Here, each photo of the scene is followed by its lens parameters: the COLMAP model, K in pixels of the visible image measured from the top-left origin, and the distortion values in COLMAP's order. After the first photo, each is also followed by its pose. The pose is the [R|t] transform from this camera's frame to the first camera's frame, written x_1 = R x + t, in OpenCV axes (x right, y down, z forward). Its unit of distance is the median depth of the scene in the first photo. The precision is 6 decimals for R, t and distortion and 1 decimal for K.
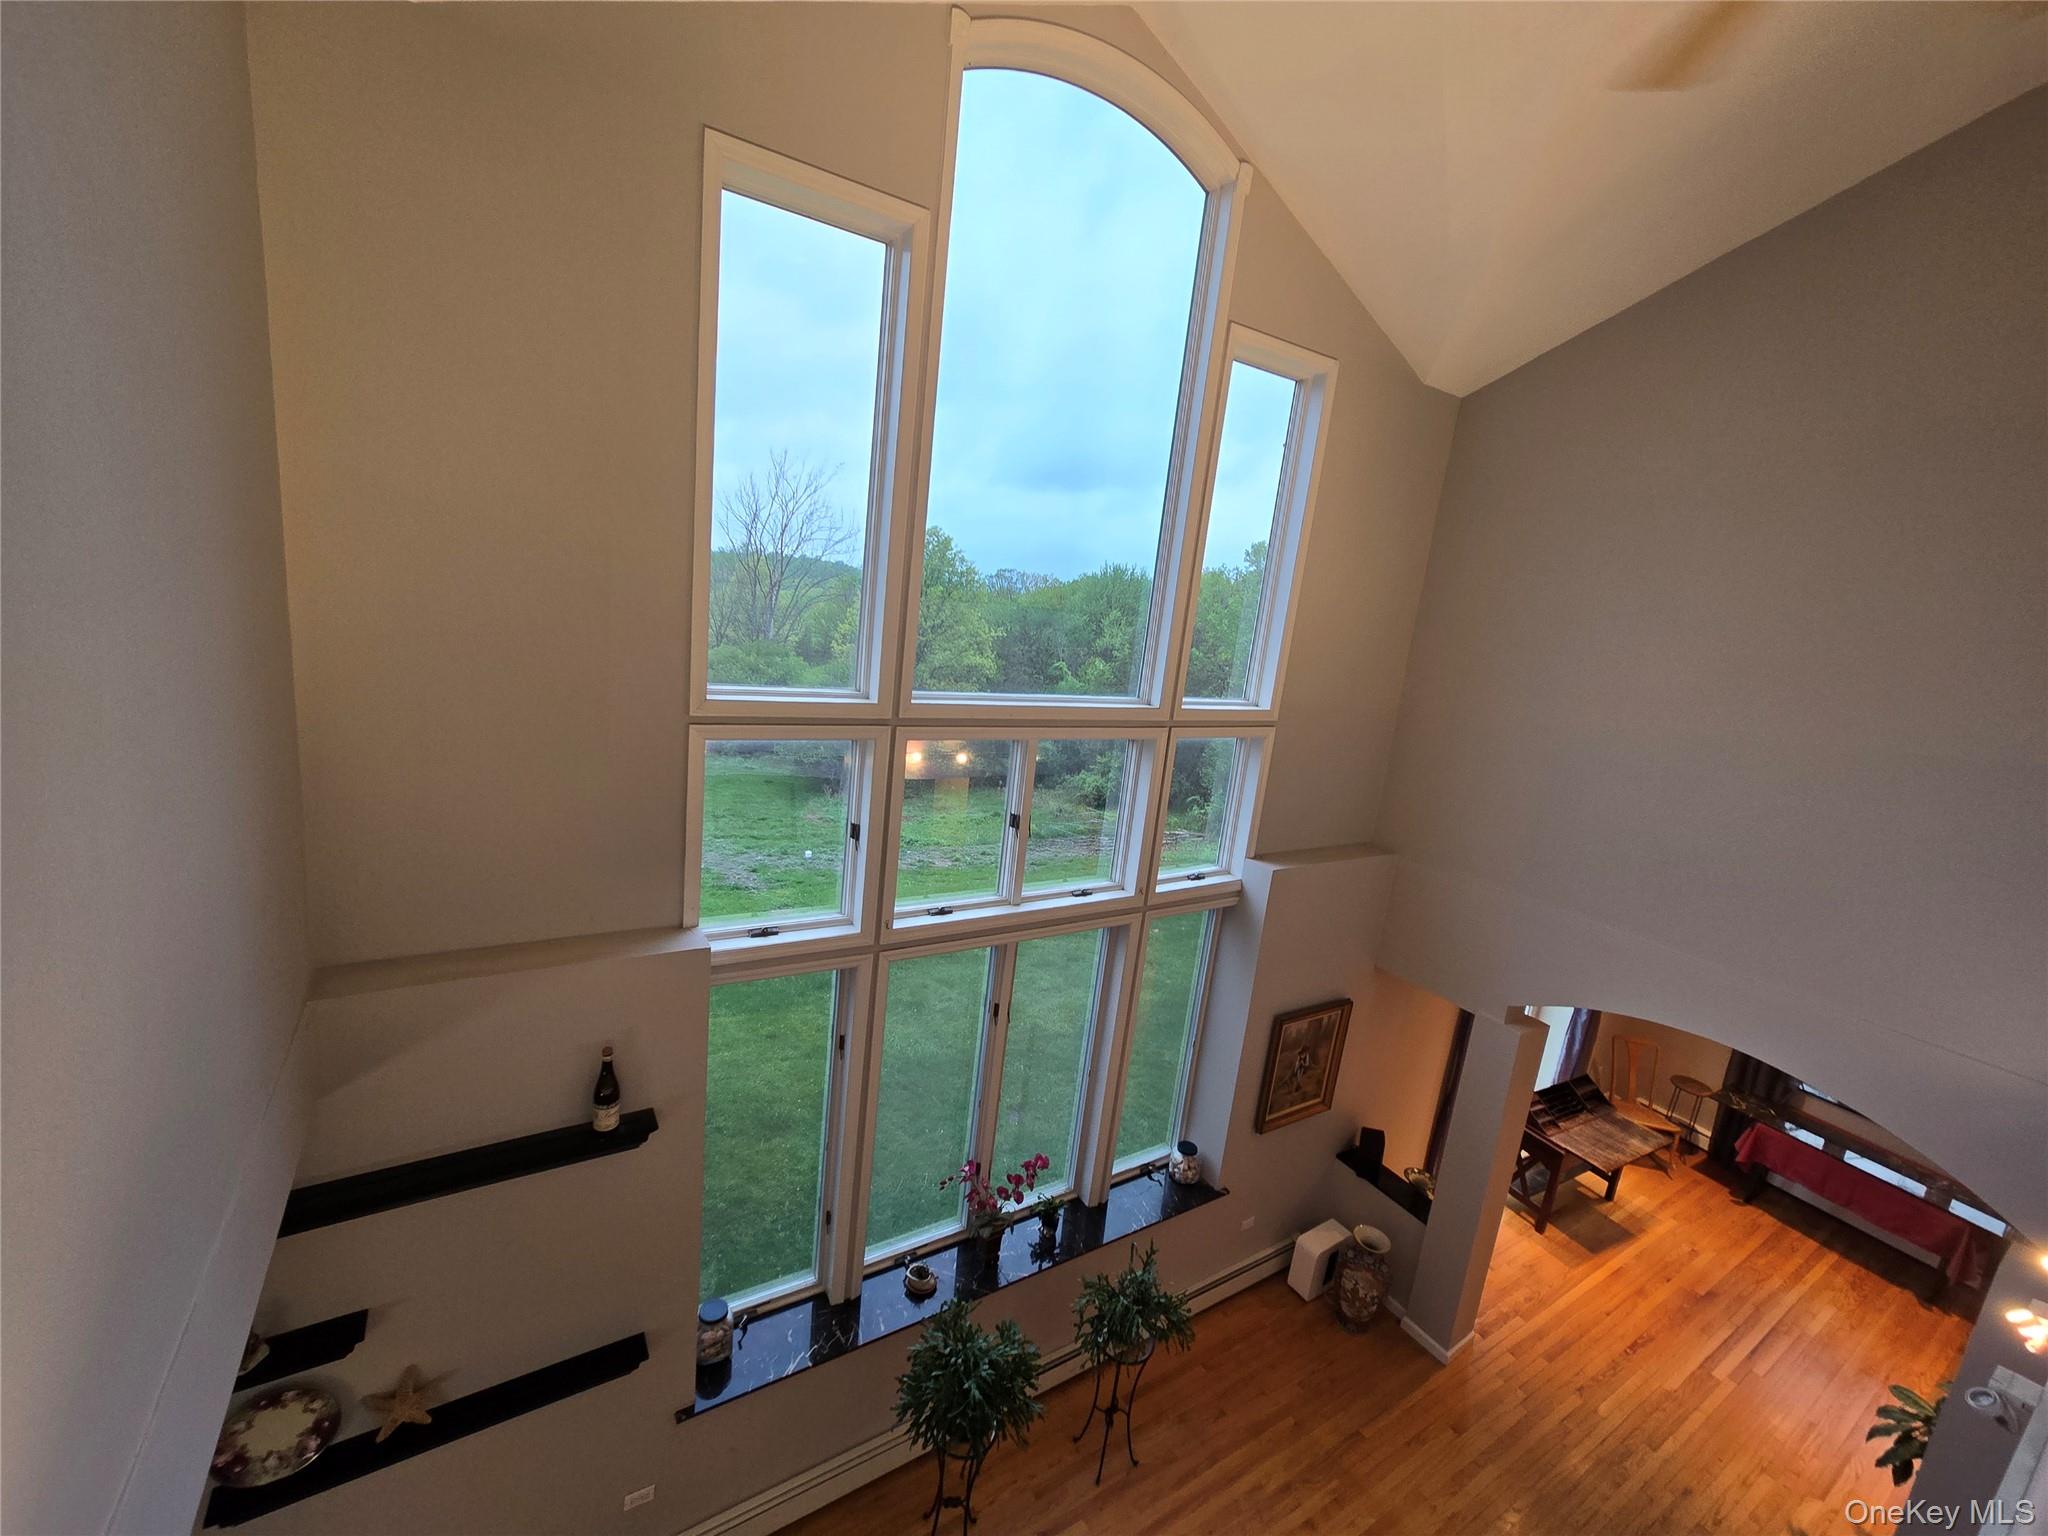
lens RADIAL K [[837.6, 0, 1015.2], [0, 837.6, 757.1], [0, 0, 1]] dist [0.001583, 0.000046]
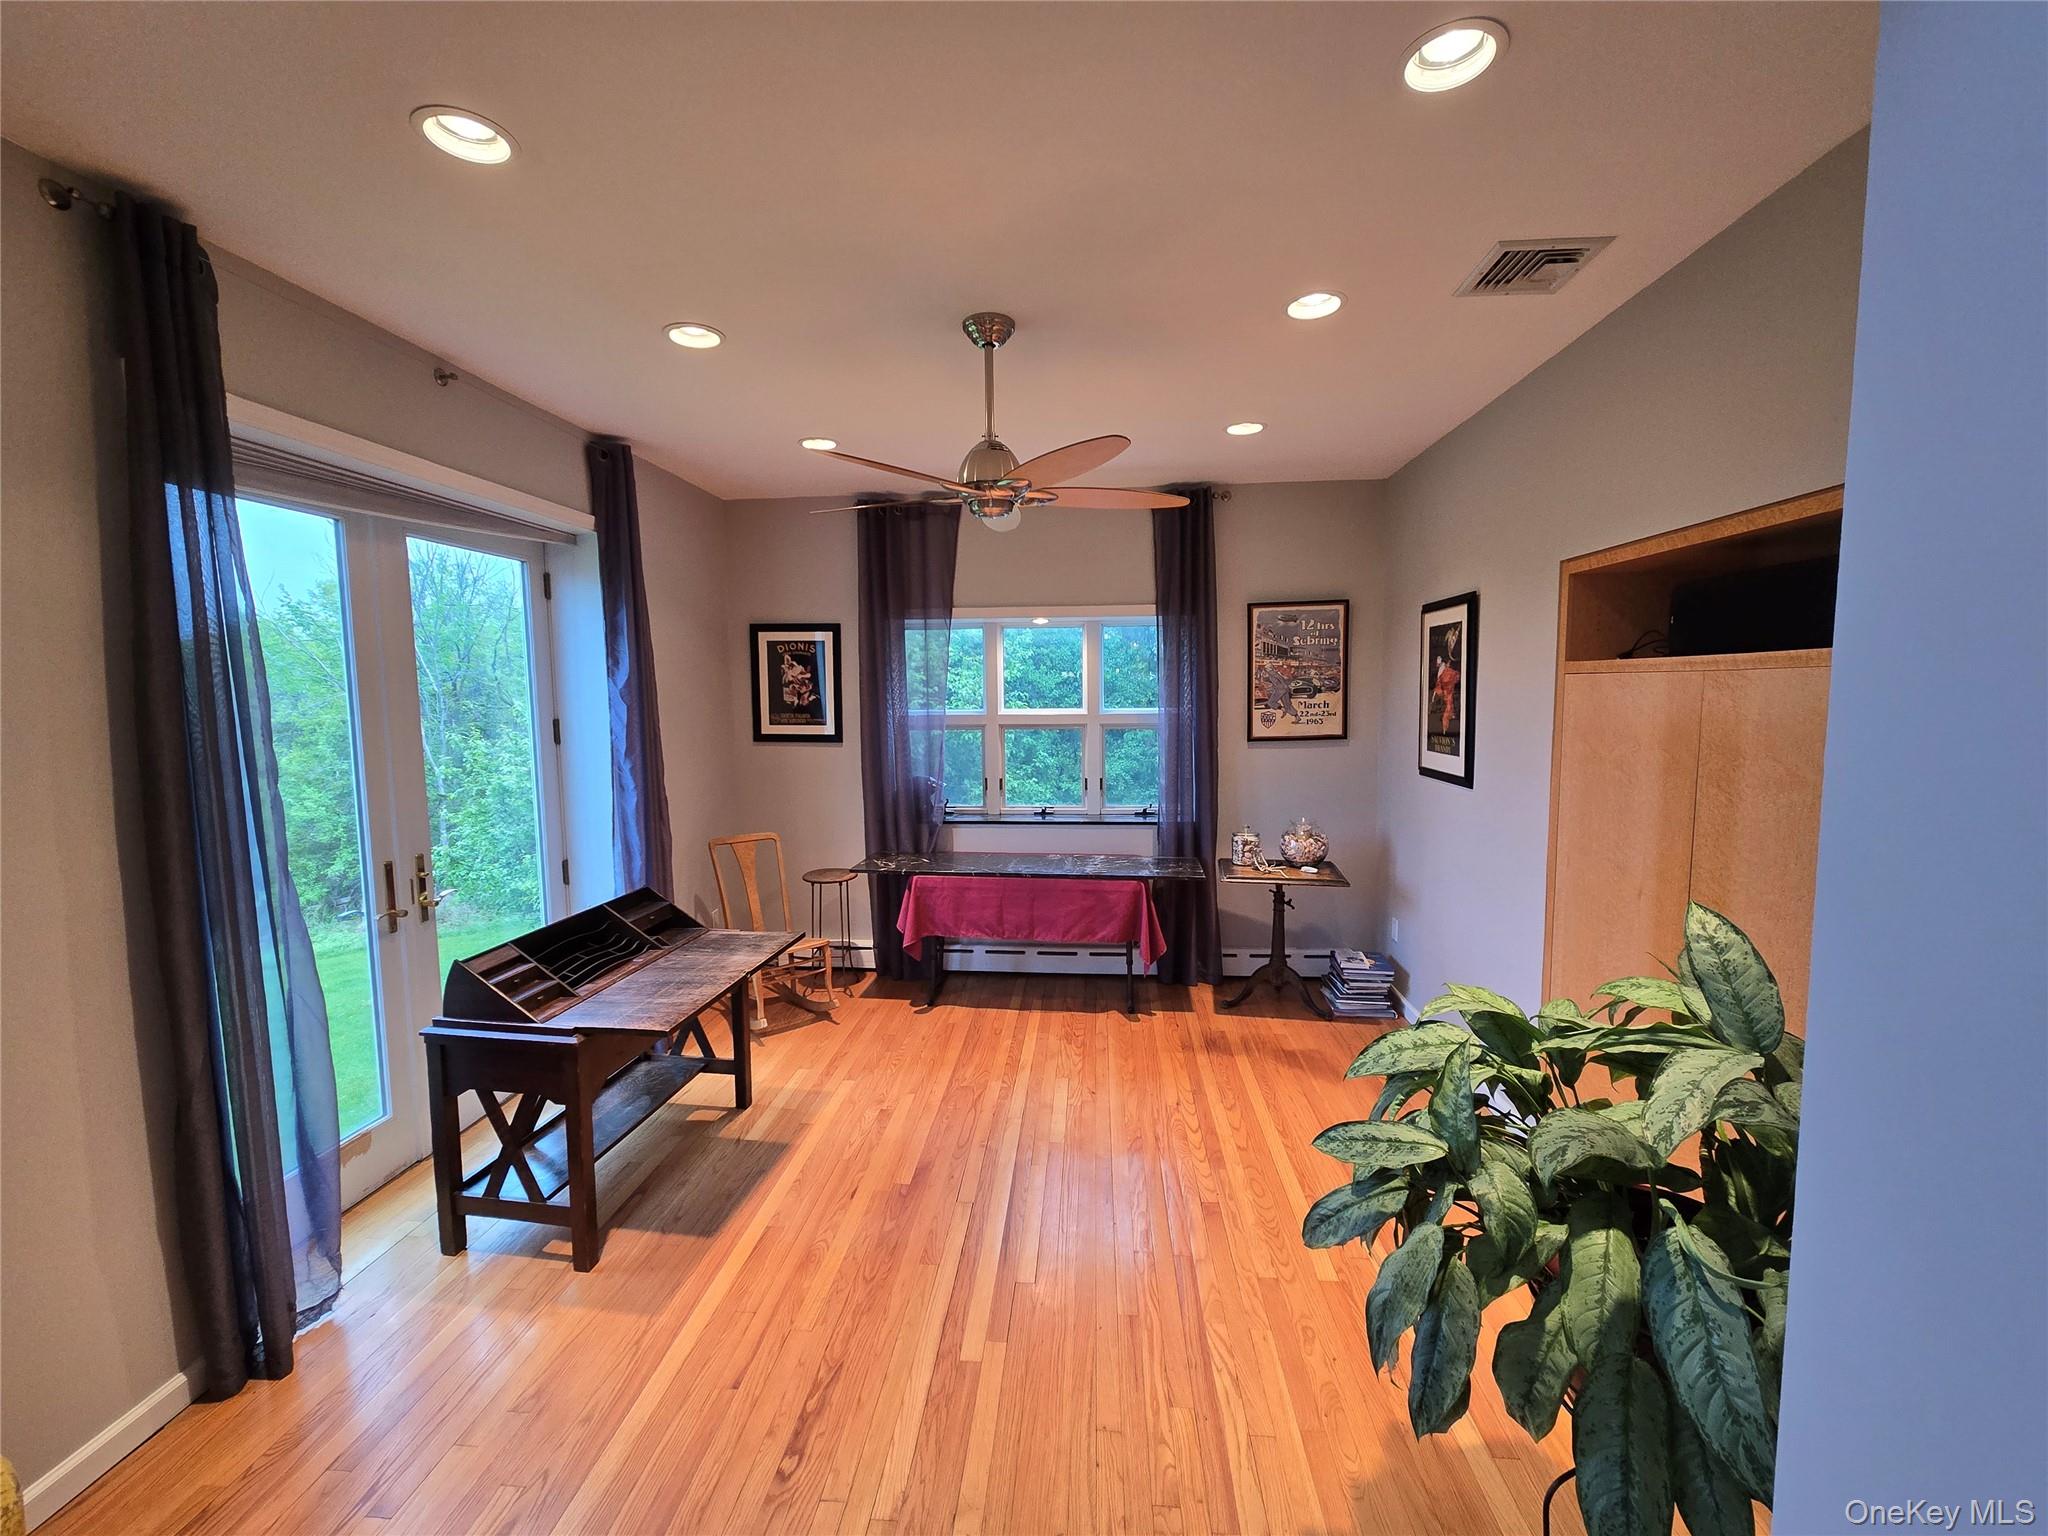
lens RADIAL K [[837.6, 0, 1020.3], [0, 837.6, 765.8], [0, 0, 1]] dist [0.001583, 0.000046]
pose [[0.598764, -0.187060, 0.778775, 0.495674], [0.237856, 0.970007, 0.050117, 0.375251], [-0.764792, 0.155228, 0.625298, 0.575475]]
